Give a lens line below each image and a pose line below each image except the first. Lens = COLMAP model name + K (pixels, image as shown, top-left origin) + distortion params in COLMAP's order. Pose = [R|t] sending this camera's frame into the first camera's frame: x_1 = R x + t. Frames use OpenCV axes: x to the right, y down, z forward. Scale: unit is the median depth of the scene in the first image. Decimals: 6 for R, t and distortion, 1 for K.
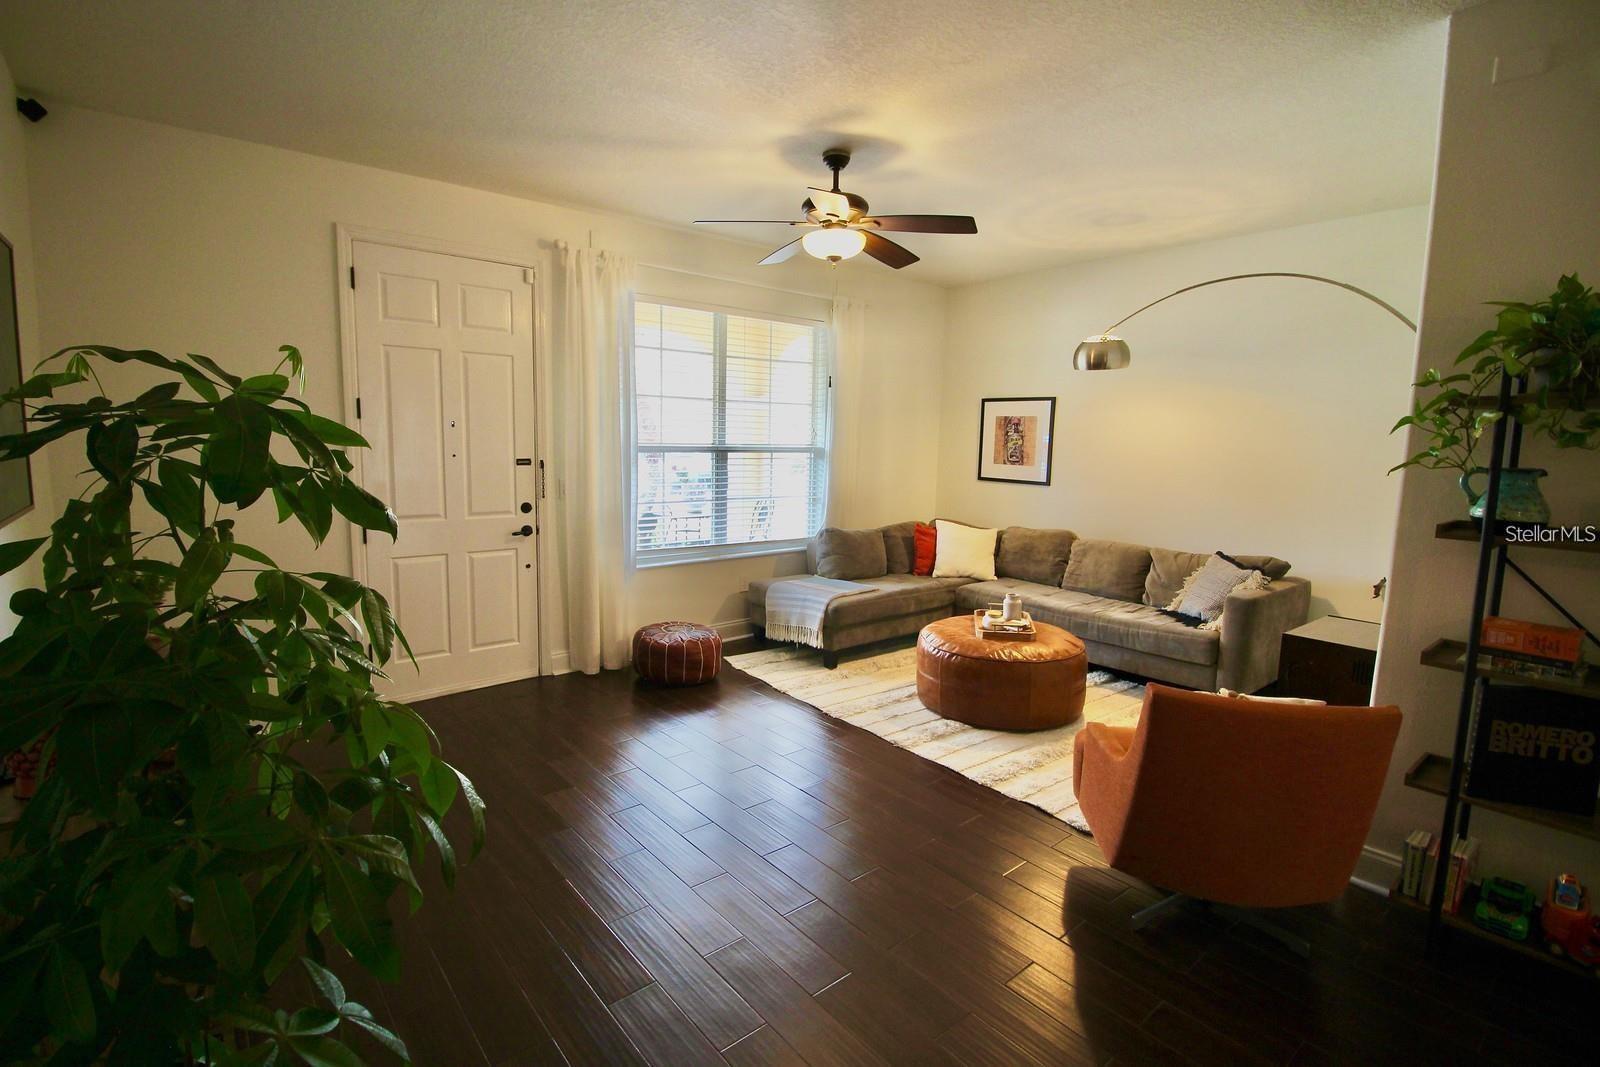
lens RADIAL K [[737.7, 0, 792.9], [0, 737.7, 529.0], [0, 0, 1]] dist [-0.000475, -0.012734]
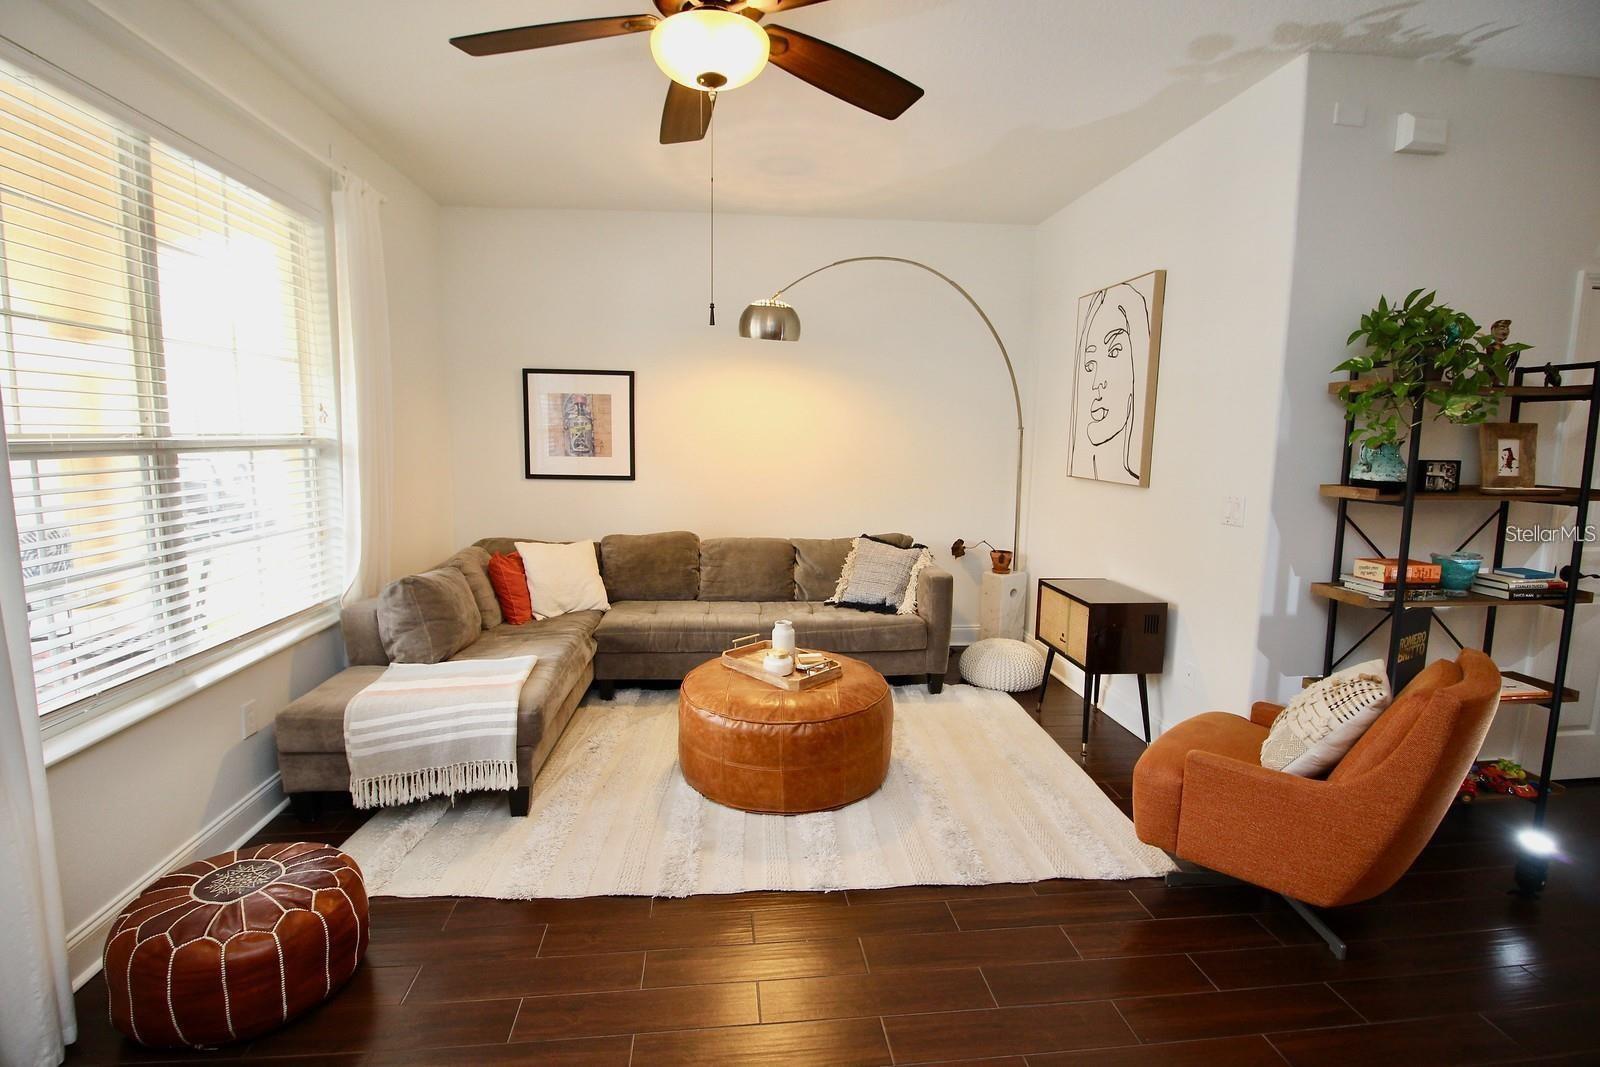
lens RADIAL K [[737.7, 0, 792.9], [0, 737.7, 529.0], [0, 0, 1]] dist [-0.000475, -0.012734]
pose [[0.566309, -0.119158, 0.815534, -0.252034], [0.104947, 0.991865, 0.072046, -0.050318], [-0.817484, 0.044788, 0.574207, 0.431429]]
